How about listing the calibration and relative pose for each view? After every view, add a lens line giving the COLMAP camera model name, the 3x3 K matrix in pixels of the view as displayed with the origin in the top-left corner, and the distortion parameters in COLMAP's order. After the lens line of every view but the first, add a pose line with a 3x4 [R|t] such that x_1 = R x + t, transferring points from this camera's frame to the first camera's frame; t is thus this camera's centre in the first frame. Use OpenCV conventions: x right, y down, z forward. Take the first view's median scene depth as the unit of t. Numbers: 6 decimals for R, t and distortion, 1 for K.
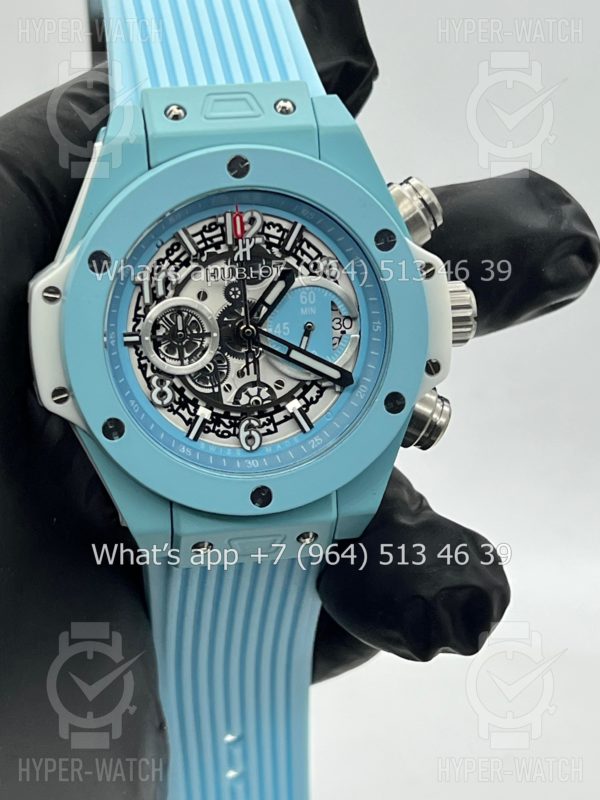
lens RADIAL K [[1828.2, 0, 299.7], [0, 1828.2, 398.0], [0, 0, 1]] dist [0.208806, 0.000000]
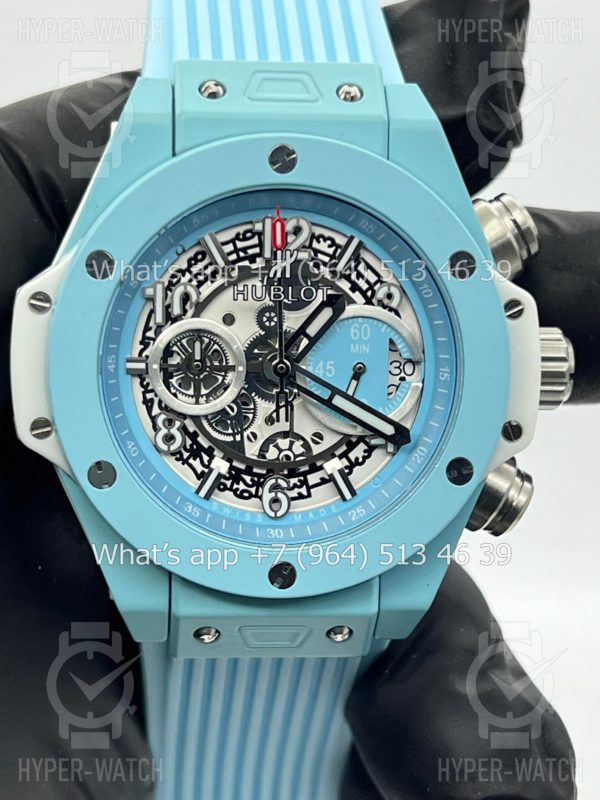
lens RADIAL K [[1828.2, 0, 297.8], [0, 1828.2, 429.1], [0, 0, 1]] dist [0.208806, 0.000000]
pose [[0.994267, 0.074886, -0.076328, 0.041558], [-0.078051, 0.996172, -0.039360, 0.021187], [0.073089, 0.045092, 0.996306, 0.203878]]
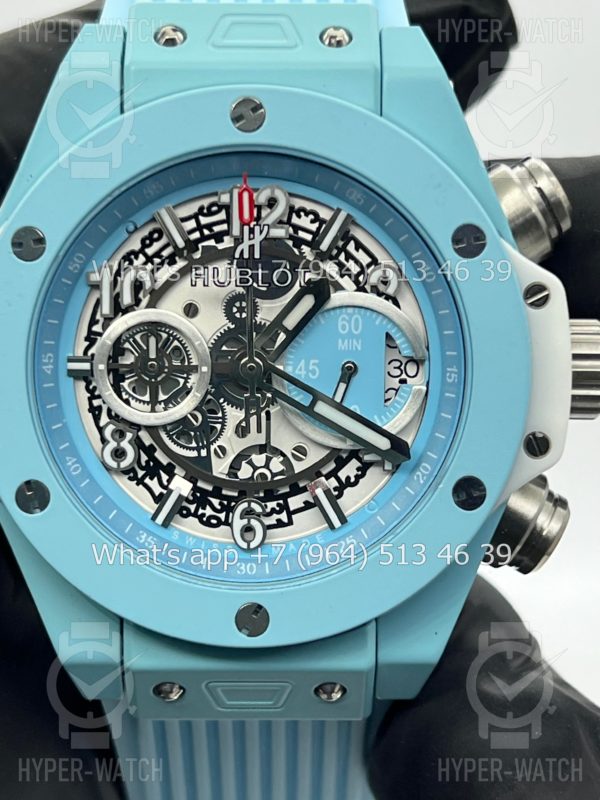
lens RADIAL K [[1828.2, 0, 300.1], [0, 1828.2, 400.8], [0, 0, 1]] dist [0.208806, 0.000000]
pose [[0.982855, 0.068236, -0.171289, 0.102165], [-0.081170, 0.994262, -0.069669, 0.020191], [0.165553, 0.082378, 0.982754, 0.350976]]
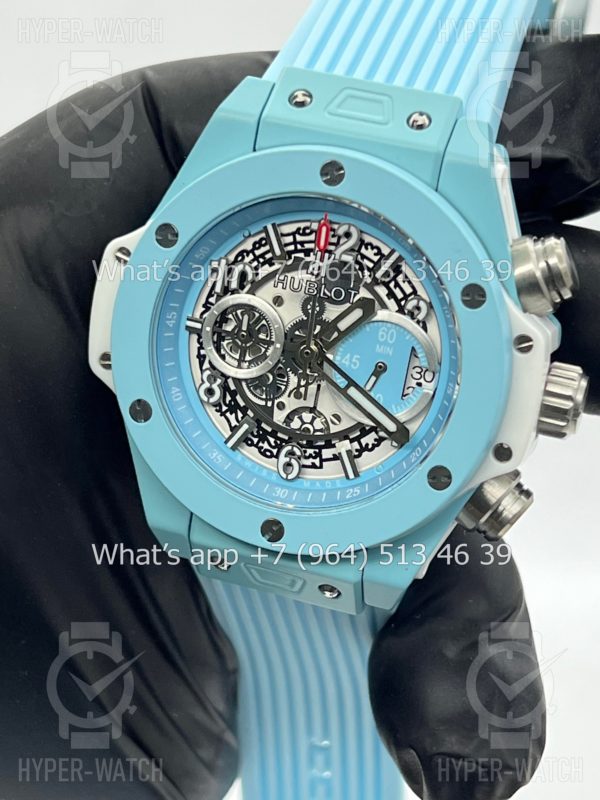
lens RADIAL K [[1828.2, 0, 301.6], [0, 1828.2, 413.9], [0, 0, 1]] dist [0.208806, 0.000000]
pose [[0.870502, 0.295641, -0.393476, 0.330999], [-0.278233, 0.955076, 0.102058, -0.097952], [0.405972, 0.020637, 0.913652, 0.171558]]
